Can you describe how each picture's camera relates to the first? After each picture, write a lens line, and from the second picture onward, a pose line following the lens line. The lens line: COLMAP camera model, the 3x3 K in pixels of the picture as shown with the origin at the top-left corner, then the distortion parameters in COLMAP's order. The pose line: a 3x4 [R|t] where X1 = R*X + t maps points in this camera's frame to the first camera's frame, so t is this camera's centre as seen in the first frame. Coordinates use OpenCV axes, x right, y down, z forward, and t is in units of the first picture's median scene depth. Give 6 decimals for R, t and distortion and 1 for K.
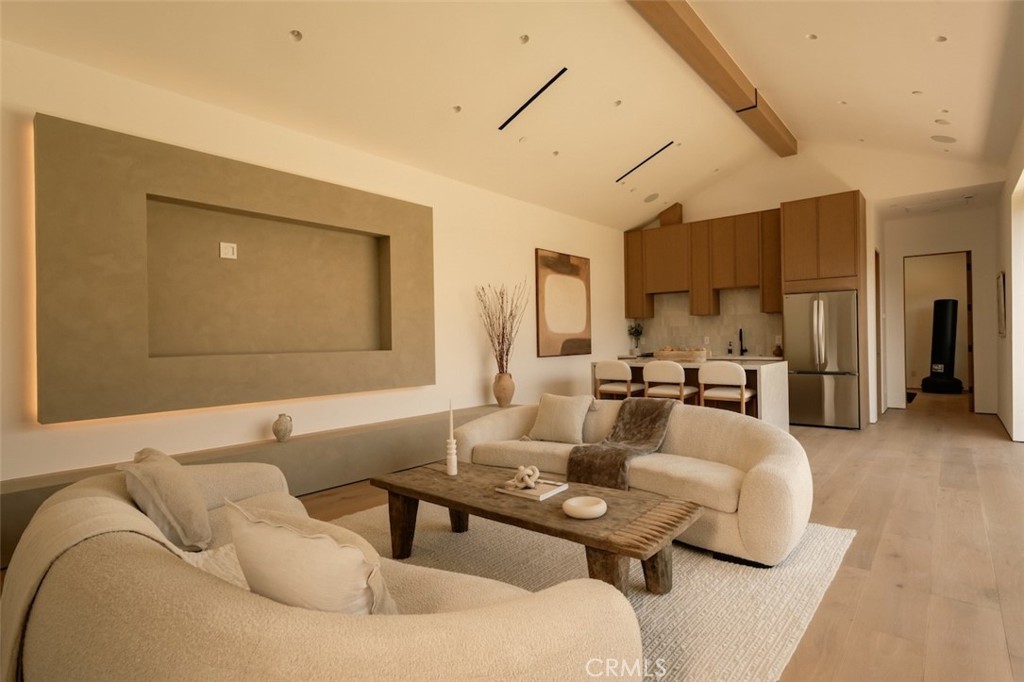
lens RADIAL K [[513.2, 0, 512.0], [0, 513.2, 341.0], [0, 0, 1]] dist [0.001332, 0.000260]
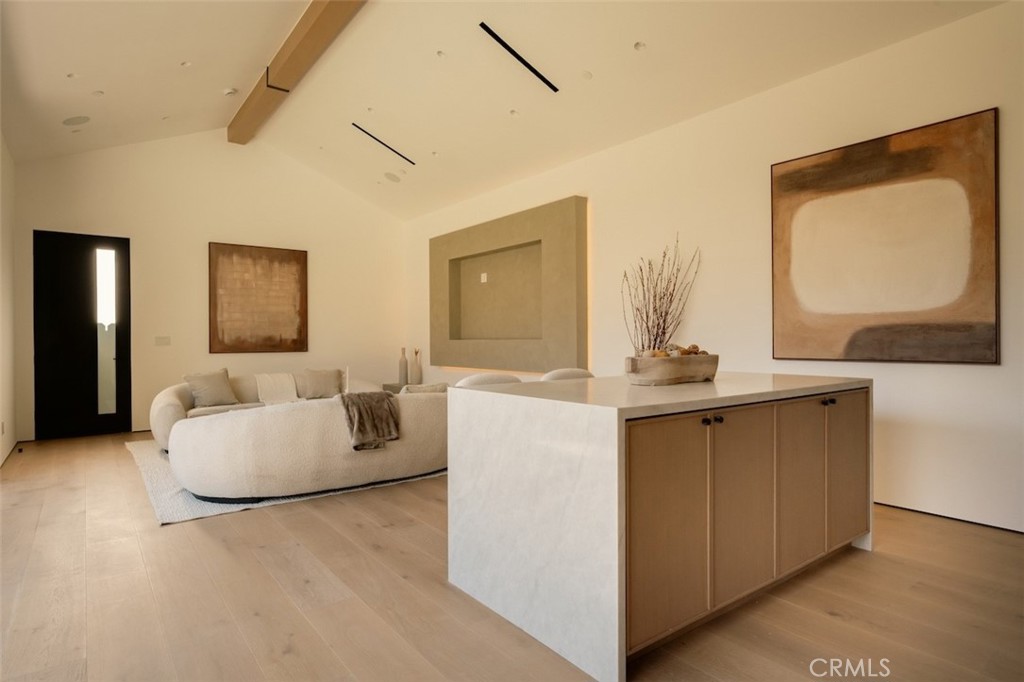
lens RADIAL K [[558.6, 0, 512.0], [0, 558.6, 341.0], [0, 0, 1]] dist [0.000057, -0.000484]
pose [[-0.211253, 0.020549, -0.977215, 0.693244], [0.005037, 0.999789, 0.019934, -0.001921], [0.977419, -0.000711, -0.211311, 0.831271]]
